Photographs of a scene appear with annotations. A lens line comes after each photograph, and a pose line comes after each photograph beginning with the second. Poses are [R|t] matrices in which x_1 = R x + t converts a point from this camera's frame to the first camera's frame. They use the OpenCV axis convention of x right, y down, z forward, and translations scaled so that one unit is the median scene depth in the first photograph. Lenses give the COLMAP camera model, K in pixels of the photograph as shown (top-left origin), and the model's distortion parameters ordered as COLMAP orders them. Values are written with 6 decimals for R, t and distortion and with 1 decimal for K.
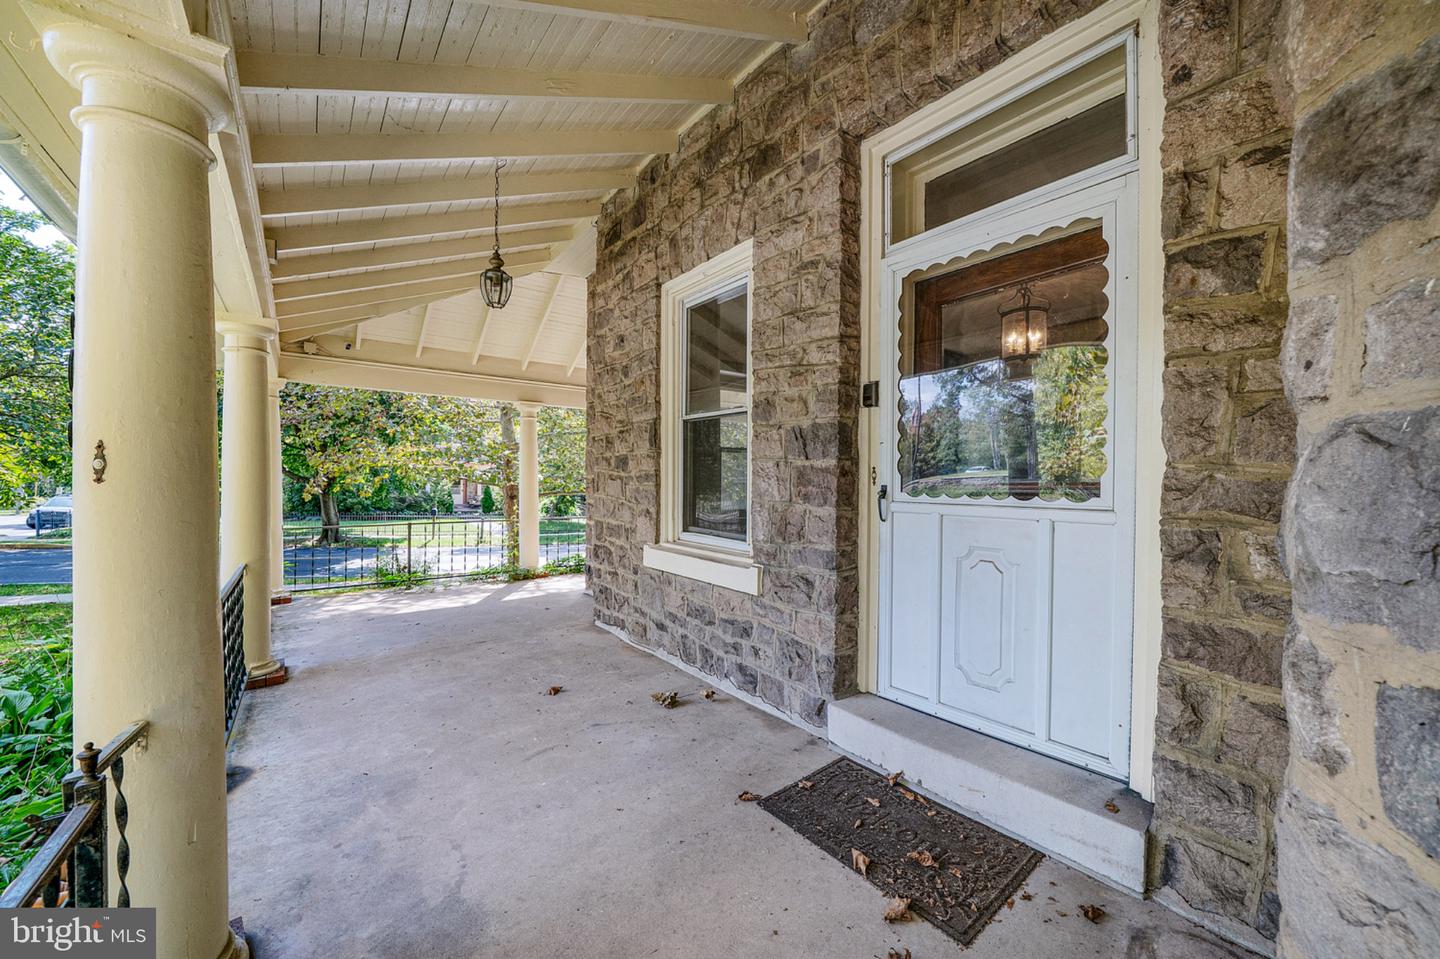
lens RADIAL K [[566.9, 0, 723.4], [0, 566.9, 477.6], [0, 0, 1]] dist [-0.008240, 0.000650]
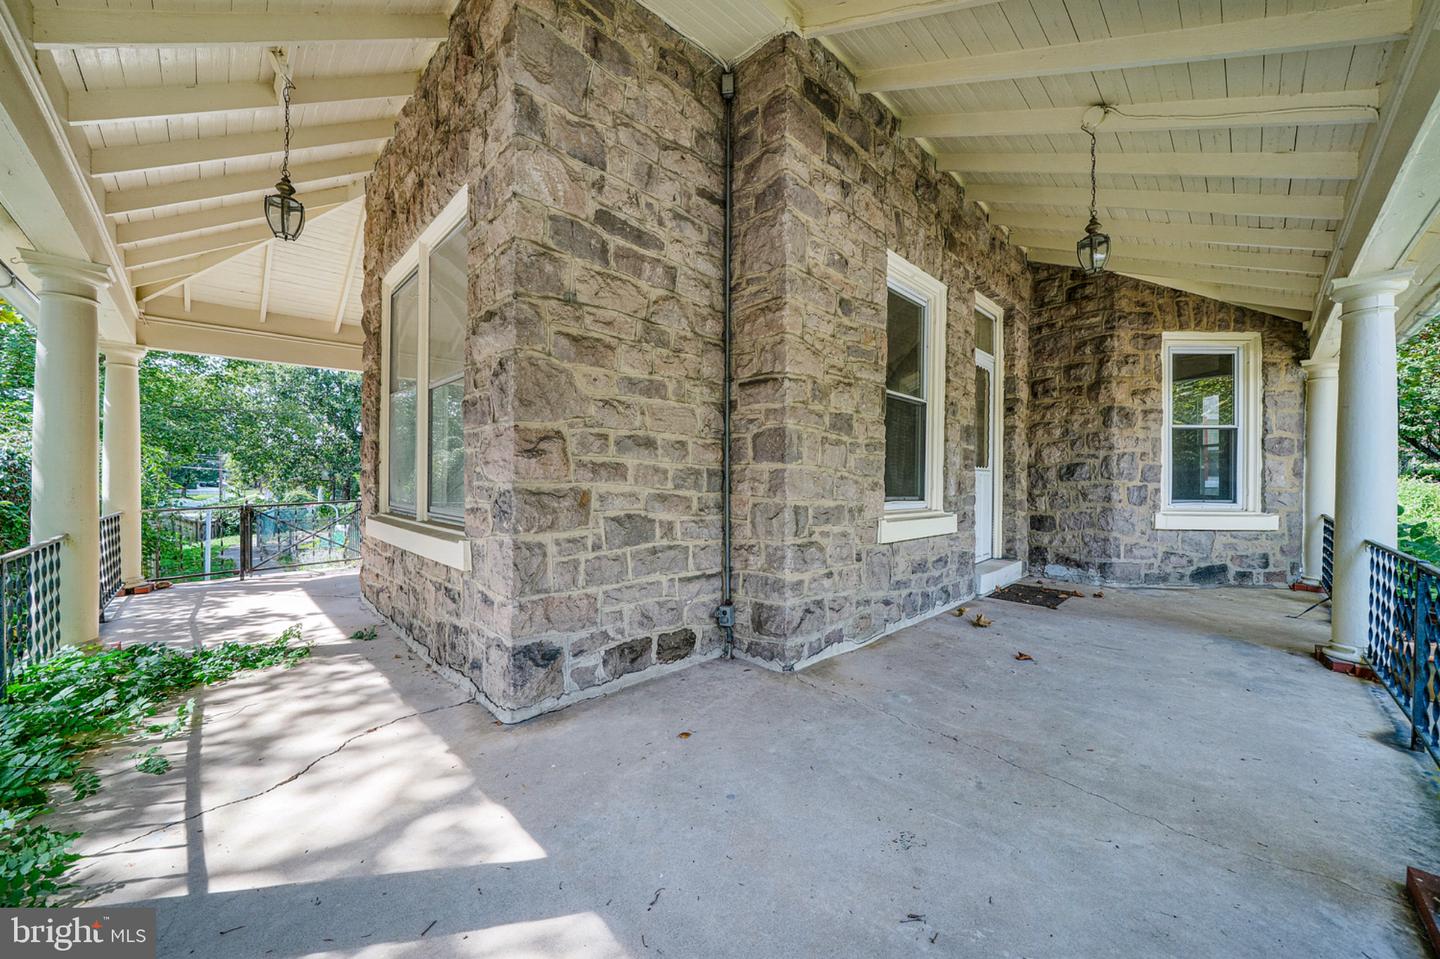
lens RADIAL K [[566.9, 0, 723.4], [0, 566.9, 477.6], [0, 0, 1]] dist [-0.008240, 0.000650]
pose [[-0.172780, -0.006332, 0.984940, -1.017503], [-0.007412, 0.999959, 0.005128, 0.049333], [-0.984933, -0.006414, -0.172819, 1.454294]]
